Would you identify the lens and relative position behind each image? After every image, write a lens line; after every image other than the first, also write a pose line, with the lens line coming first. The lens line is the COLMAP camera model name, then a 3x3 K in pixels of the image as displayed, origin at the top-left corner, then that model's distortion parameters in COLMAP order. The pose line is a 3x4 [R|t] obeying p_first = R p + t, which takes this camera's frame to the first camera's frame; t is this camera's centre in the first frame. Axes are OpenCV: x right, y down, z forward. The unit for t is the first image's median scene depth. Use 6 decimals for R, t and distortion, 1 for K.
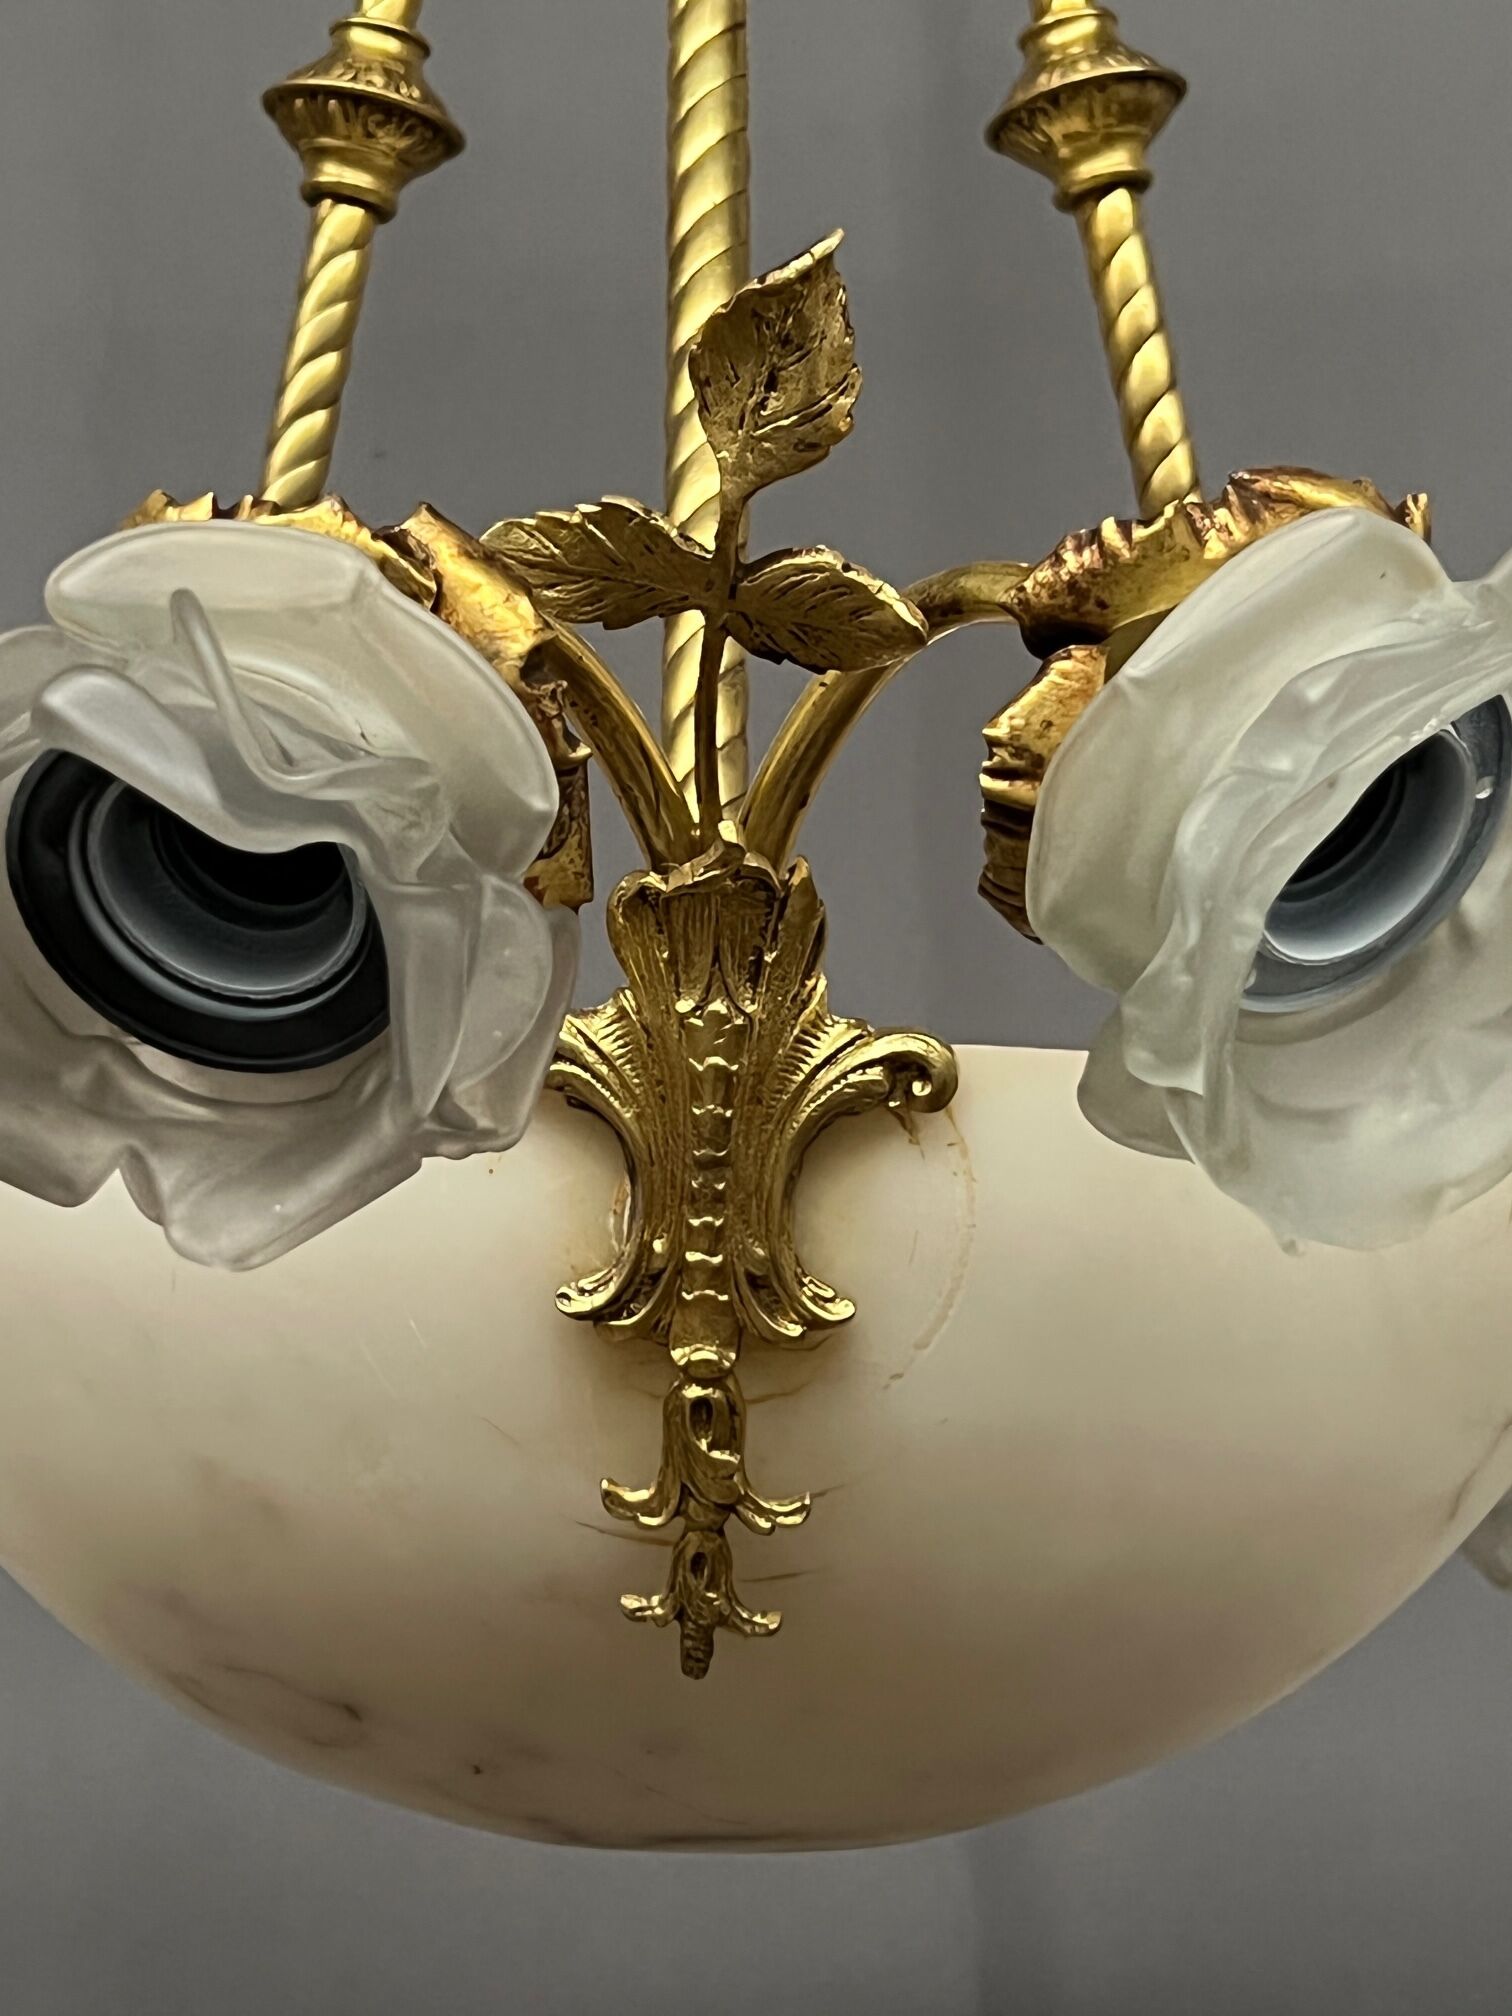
lens RADIAL K [[3724.0, 0, 756.0], [0, 3724.0, 1008.0], [0, 0, 1]] dist [0.162666, 0.021039]
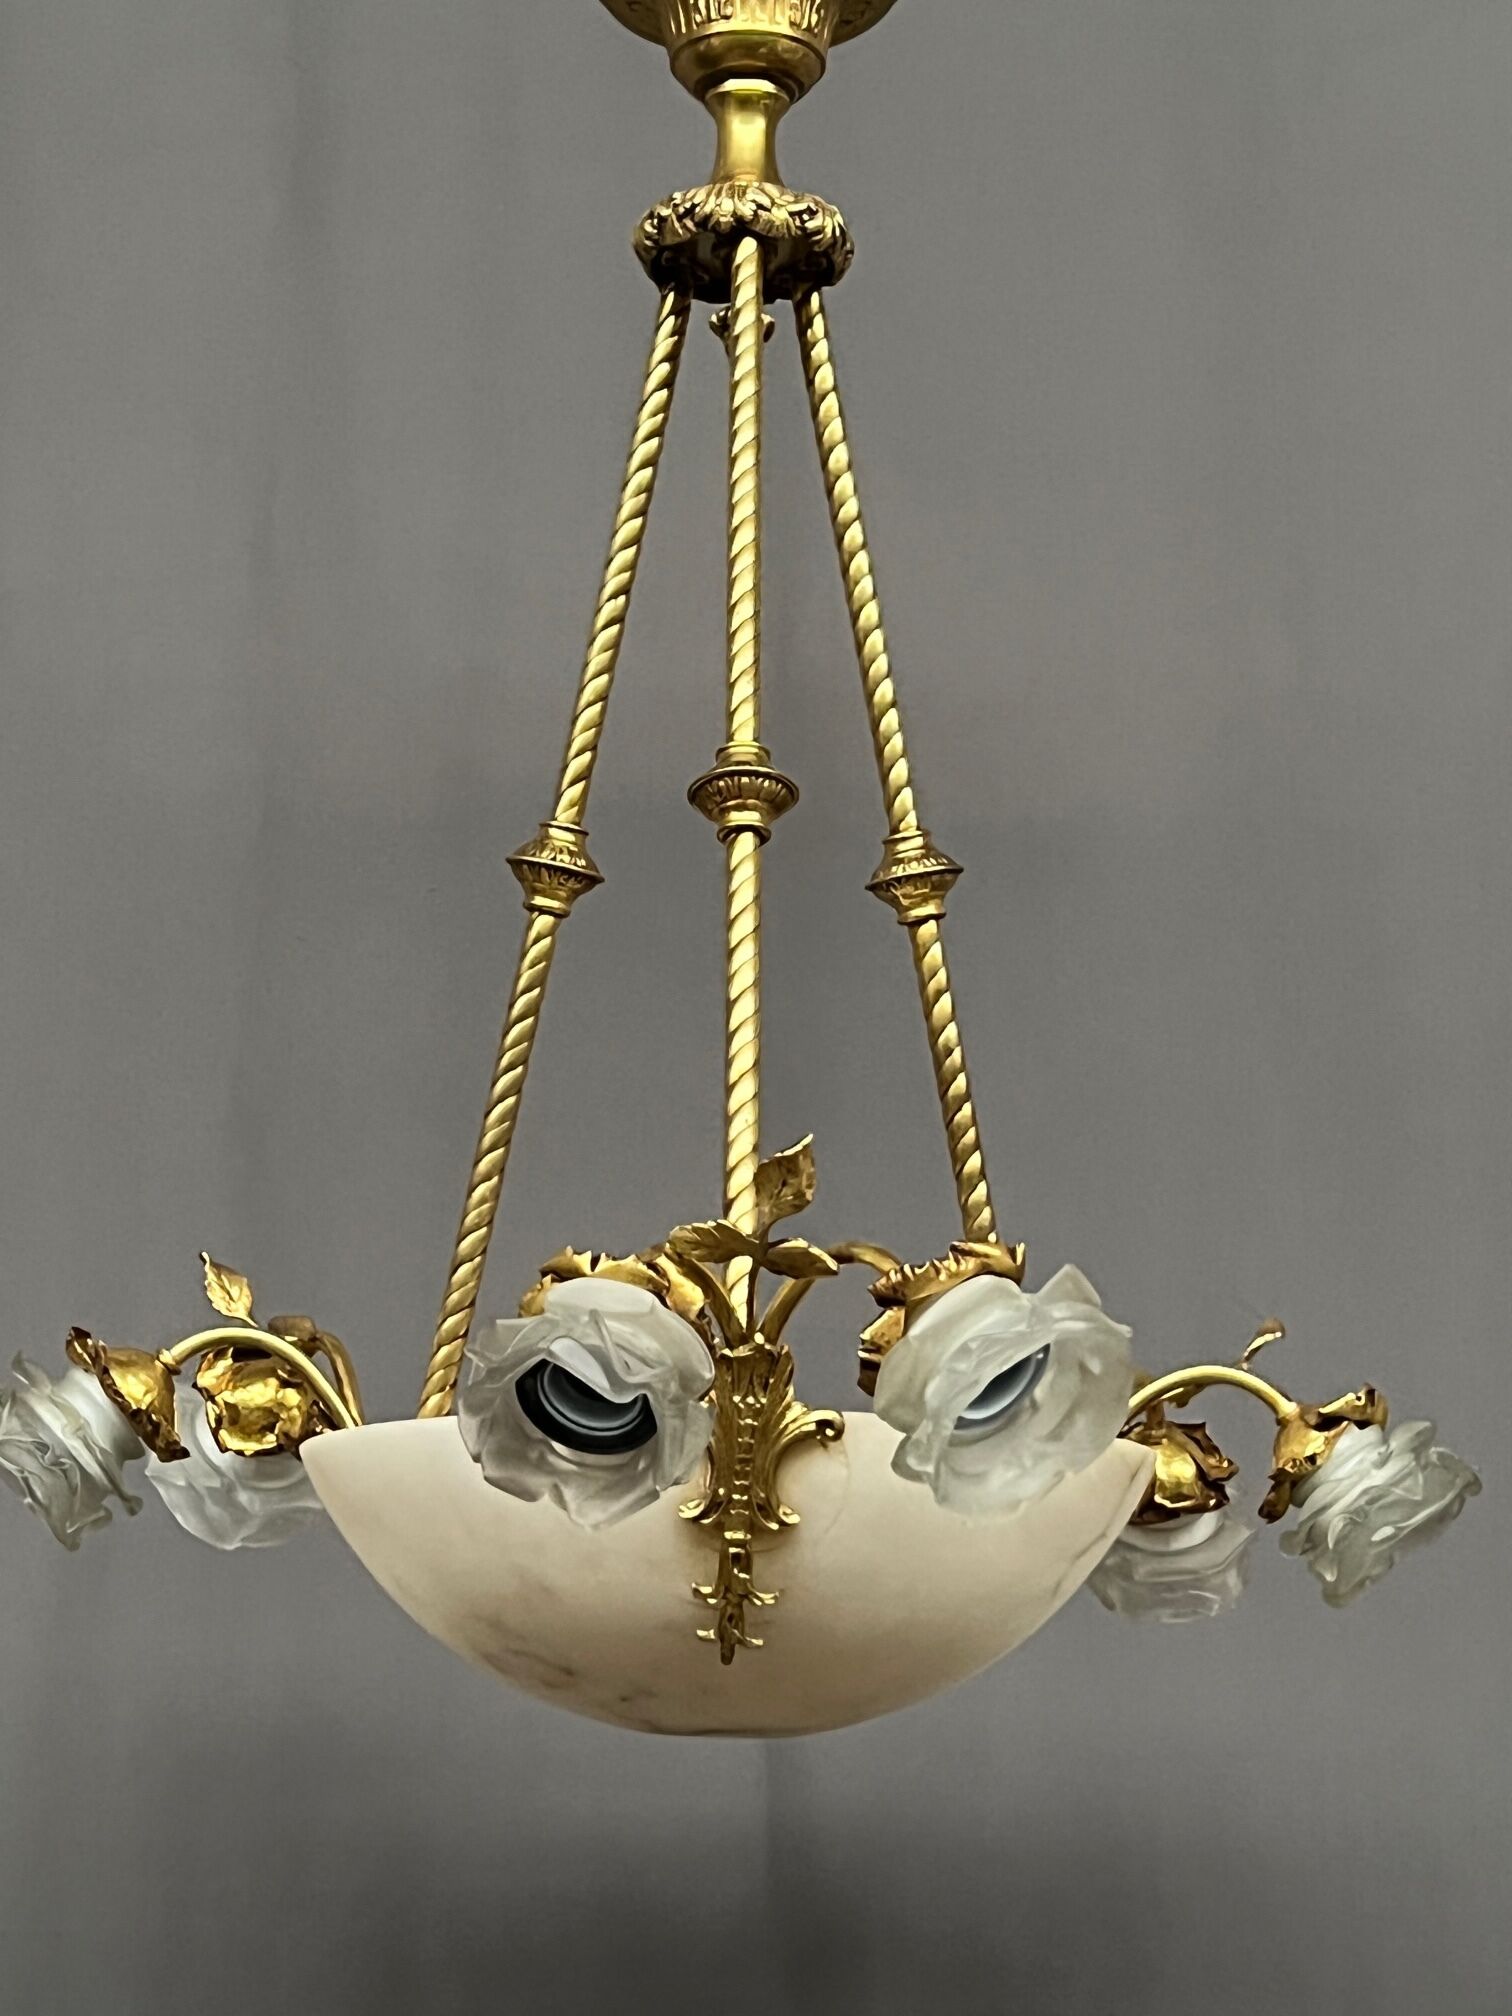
lens RADIAL K [[3724.0, 0, 756.0], [0, 3724.0, 1008.0], [0, 0, 1]] dist [0.162666, 0.021039]
pose [[0.998820, 0.027280, 0.040171, -0.113438], [-0.028270, 0.999305, 0.024284, -0.322381], [-0.039481, -0.025391, 0.998898, -1.485019]]
